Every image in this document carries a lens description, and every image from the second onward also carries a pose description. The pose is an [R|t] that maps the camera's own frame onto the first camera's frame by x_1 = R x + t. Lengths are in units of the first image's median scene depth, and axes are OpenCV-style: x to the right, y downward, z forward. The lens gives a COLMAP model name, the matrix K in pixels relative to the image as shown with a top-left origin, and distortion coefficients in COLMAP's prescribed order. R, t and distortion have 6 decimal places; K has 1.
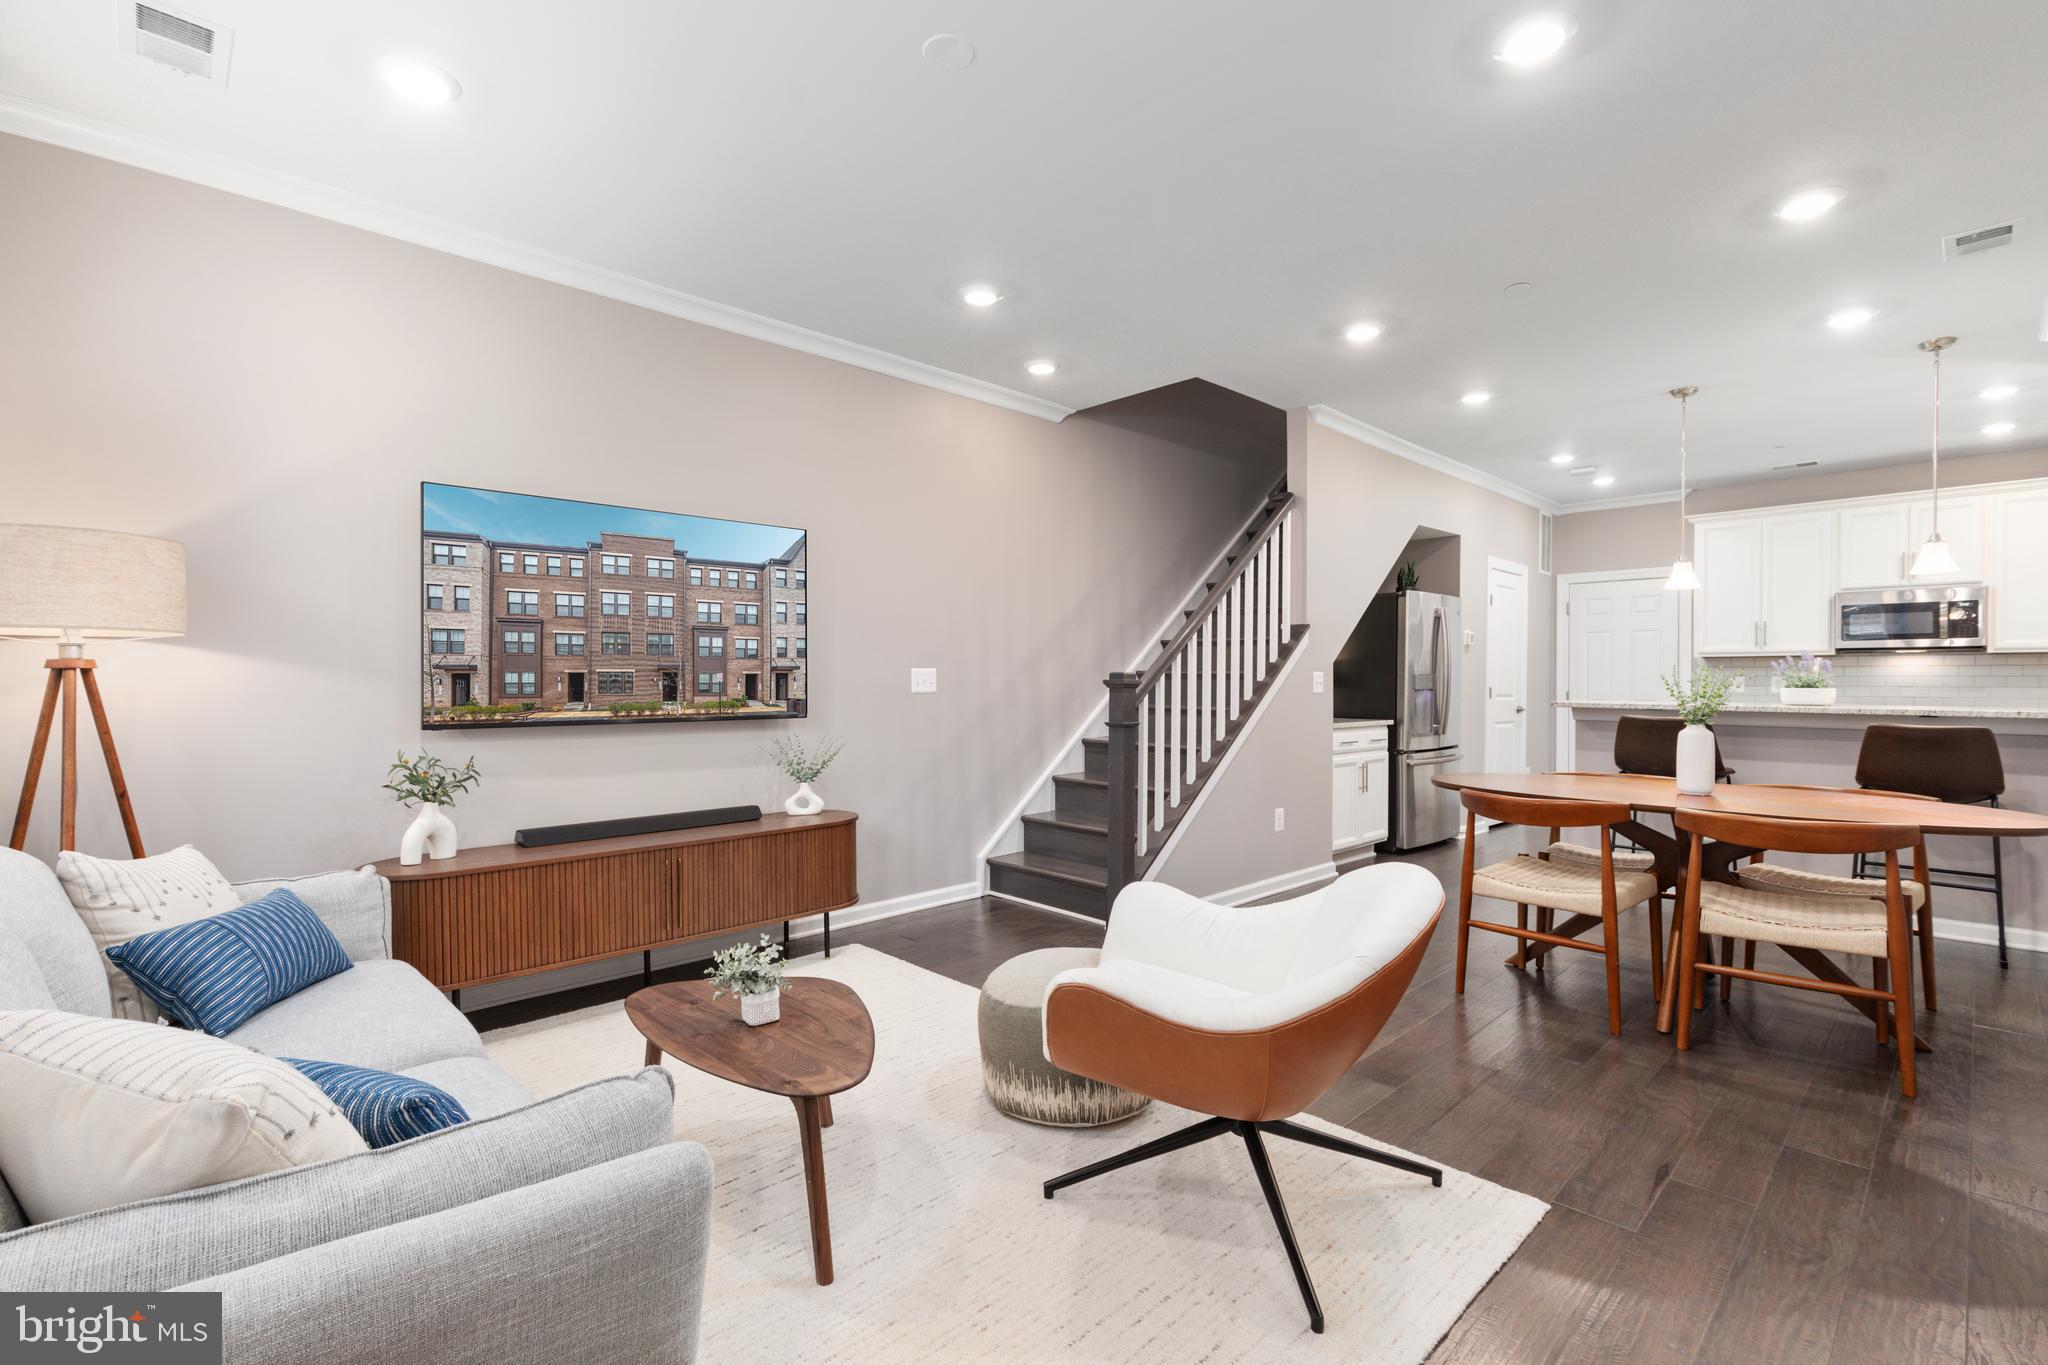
lens RADIAL K [[922.8, 0, 1018.3], [0, 922.8, 688.9], [0, 0, 1]] dist [-0.001852, 0.001304]
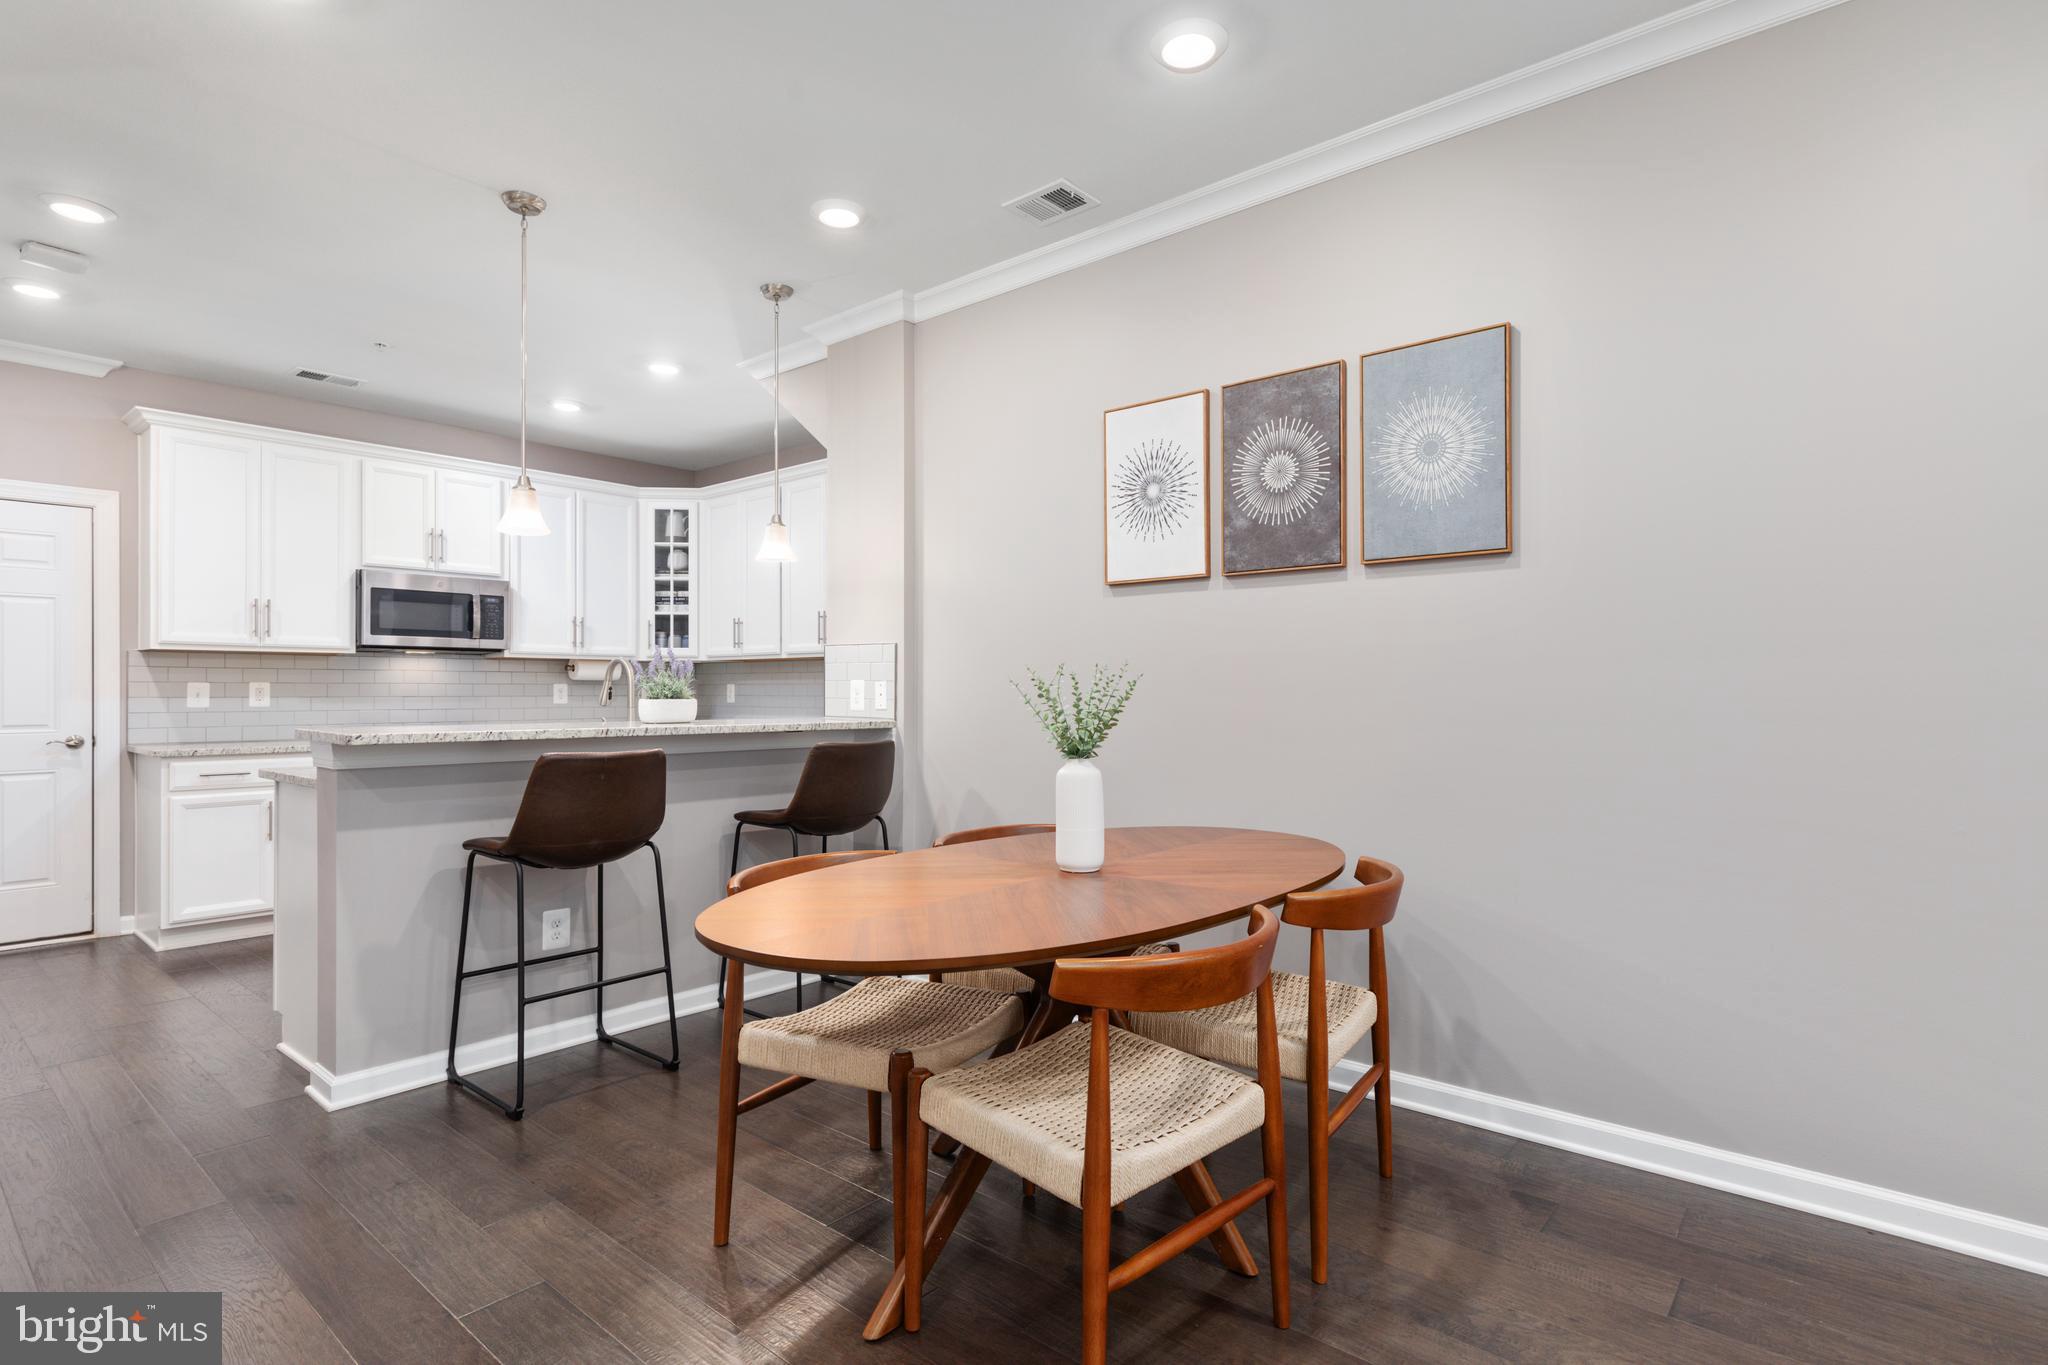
lens RADIAL K [[1028.7, 0, 1037.2], [0, 1028.7, 686.8], [0, 0, 1]] dist [-0.001594, 0.000125]
pose [[-0.104645, 0.002772, 0.994506, 0.035863], [0.007505, 0.999970, -0.001998, -0.008395], [-0.994481, 0.007254, -0.104663, 0.940363]]
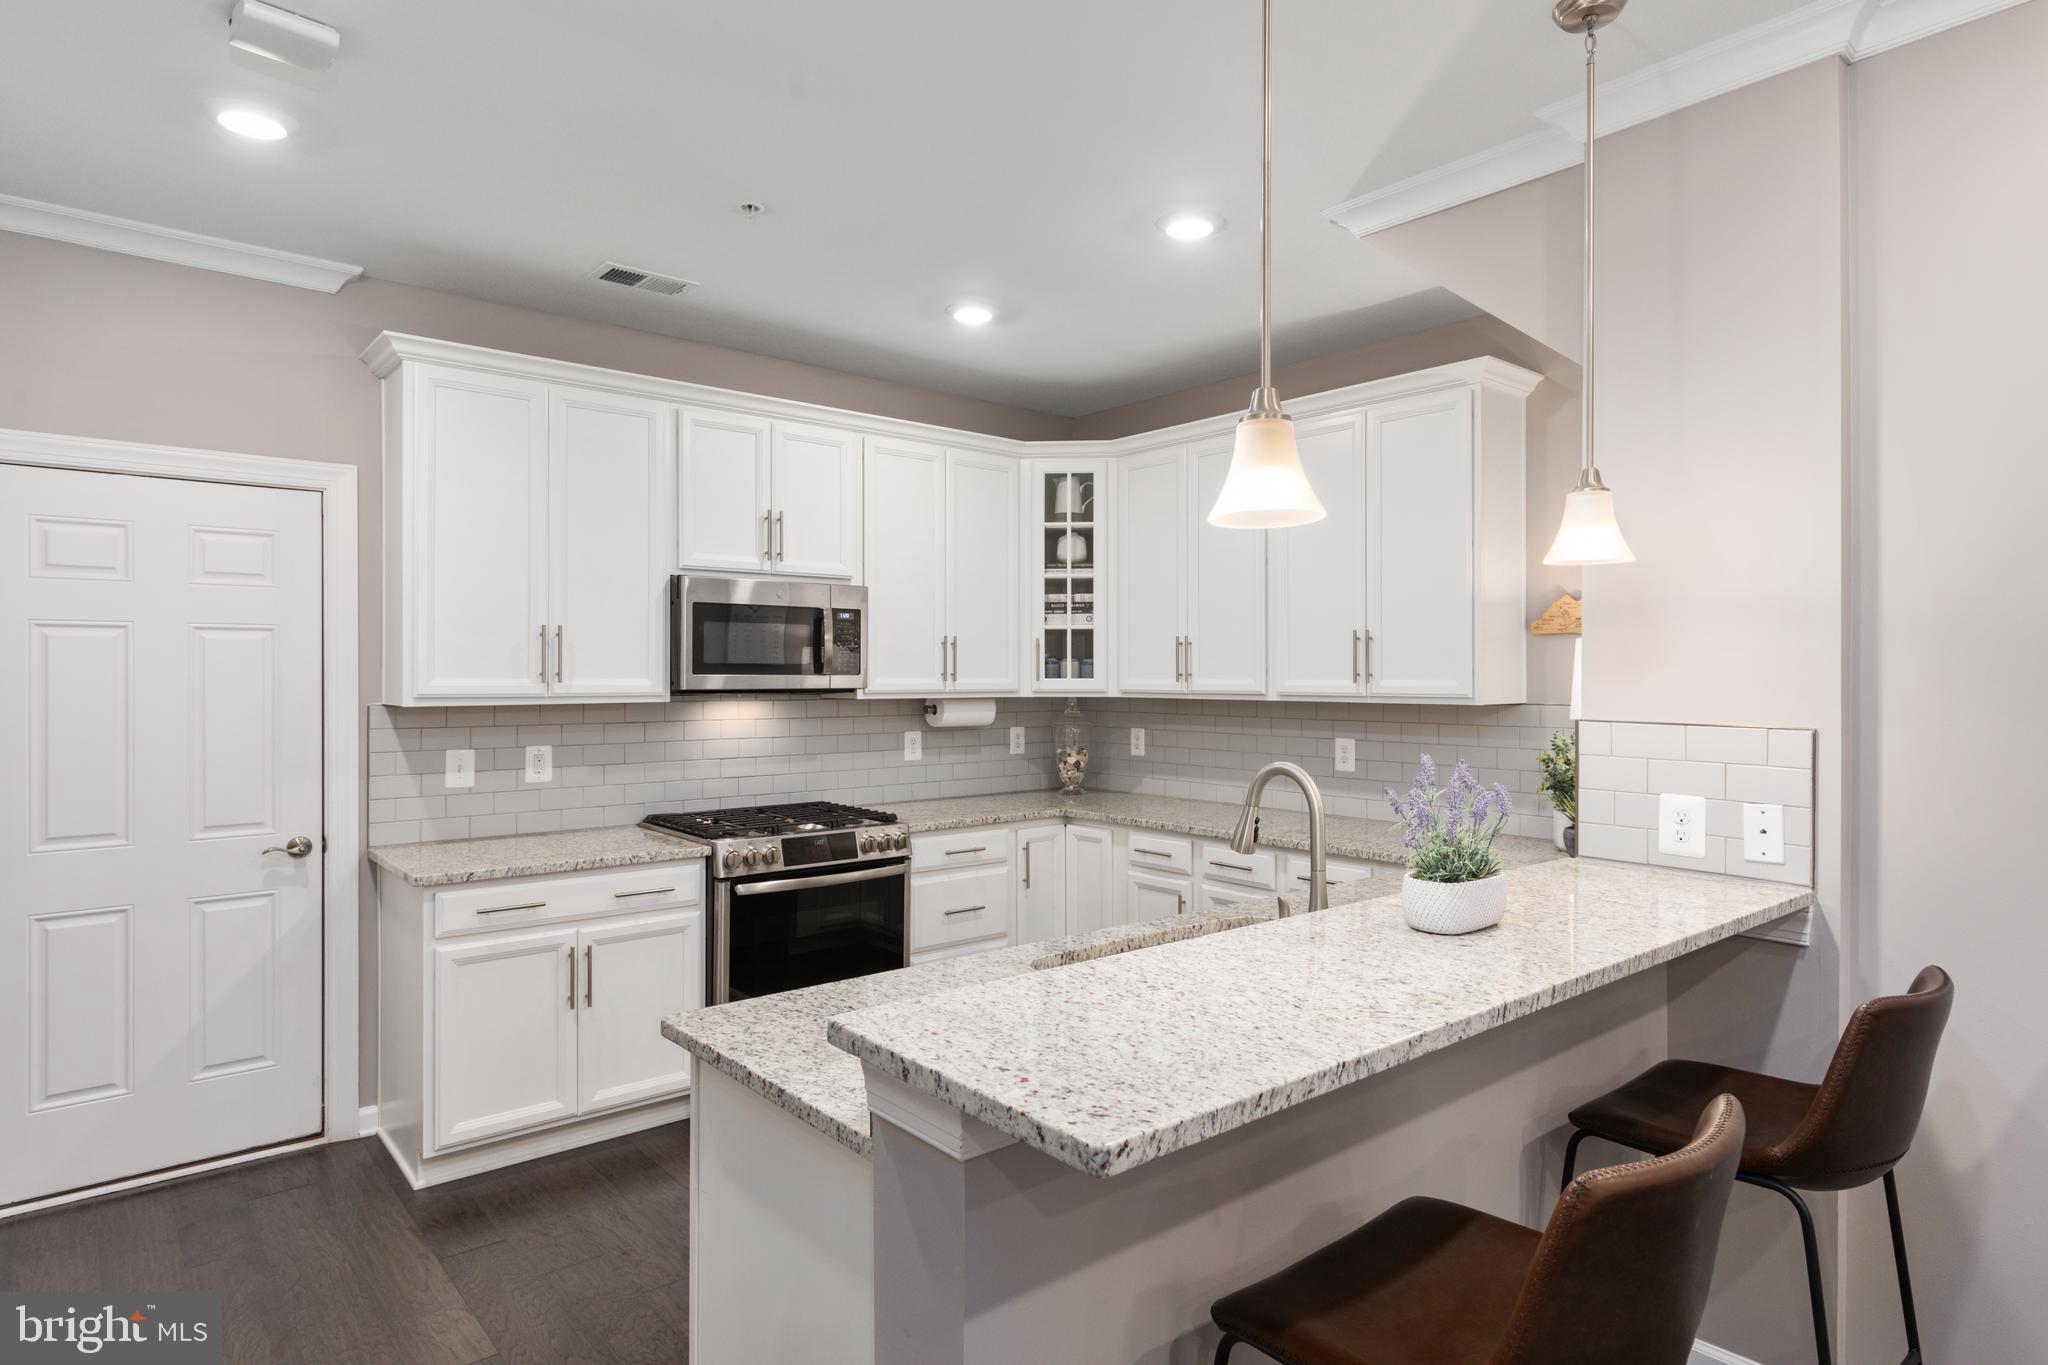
lens RADIAL K [[1150.0, 0, 1033.1], [0, 1150.0, 670.7], [0, 0, 1]] dist [0.008128, -0.004253]
pose [[0.061526, 0.001644, 0.998104, 0.508768], [0.006951, 0.999974, -0.002076, -0.086967], [-0.998081, 0.007065, 0.061513, 1.324666]]
